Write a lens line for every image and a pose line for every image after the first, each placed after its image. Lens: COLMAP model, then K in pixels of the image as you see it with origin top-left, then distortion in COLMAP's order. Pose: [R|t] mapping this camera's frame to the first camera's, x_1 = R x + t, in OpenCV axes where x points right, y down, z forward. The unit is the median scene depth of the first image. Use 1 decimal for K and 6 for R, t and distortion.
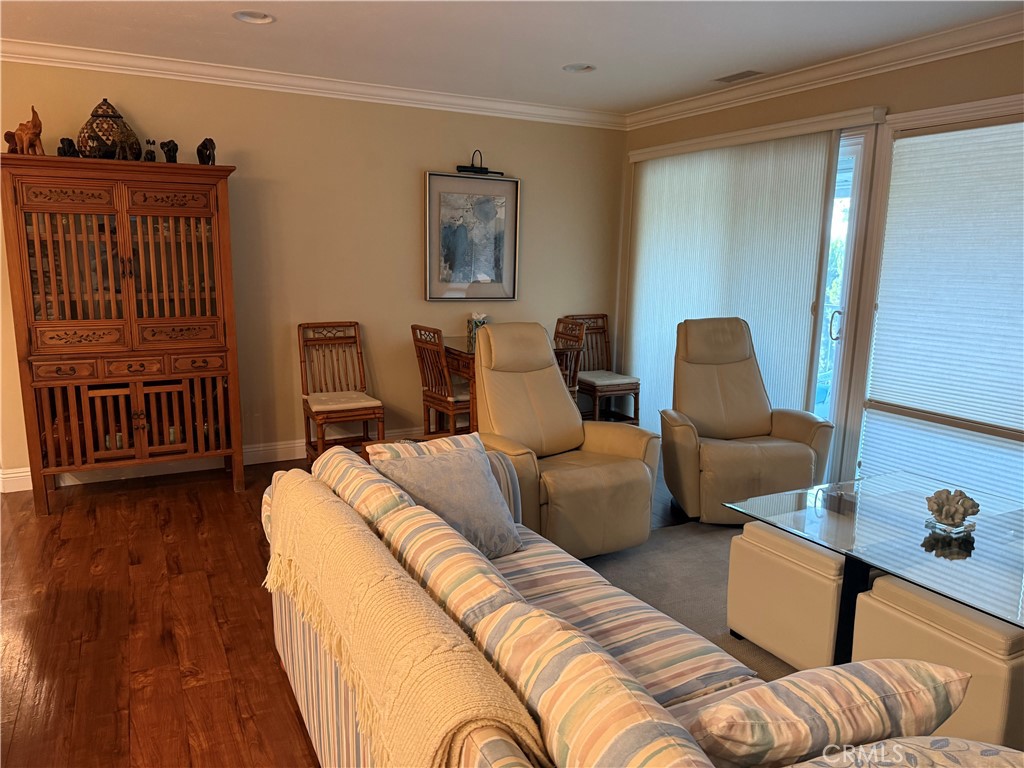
lens RADIAL K [[739.6, 0, 511.9], [0, 739.6, 380.8], [0, 0, 1]] dist [0.041402, -0.041840]
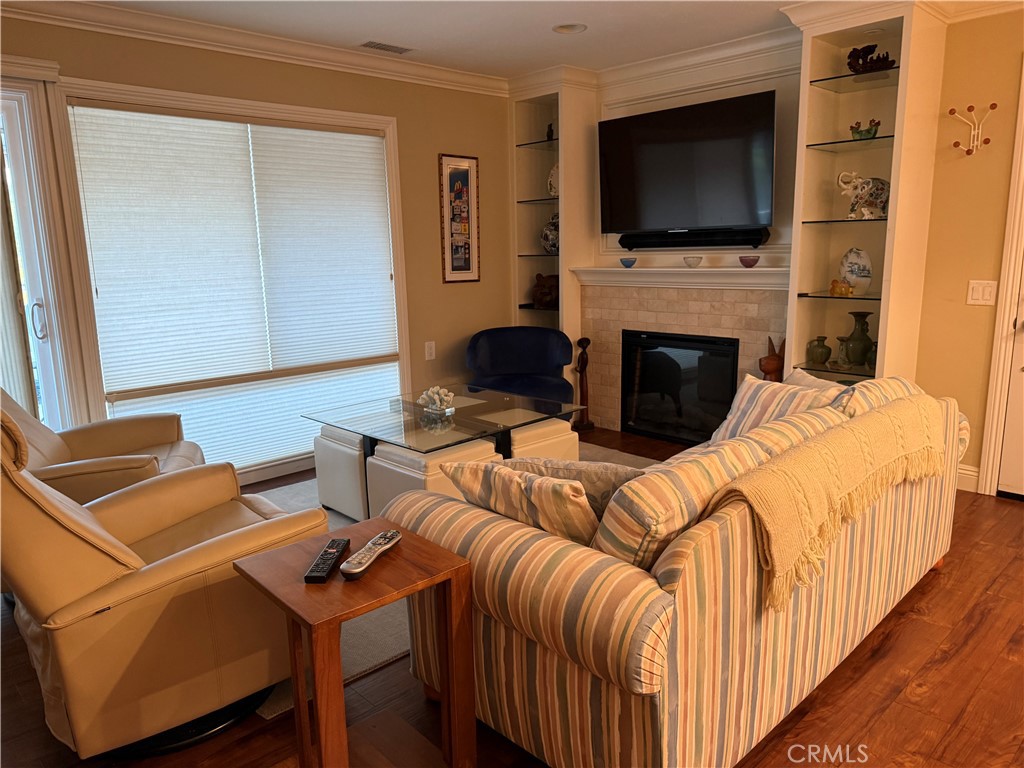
lens RADIAL K [[739.6, 0, 511.1], [0, 739.6, 387.2], [0, 0, 1]] dist [0.041402, -0.041840]
pose [[-0.275983, -0.193251, 0.941534, -0.568628], [0.181568, 0.951460, 0.248510, -0.130845], [-0.943857, 0.239537, -0.227499, 0.808003]]
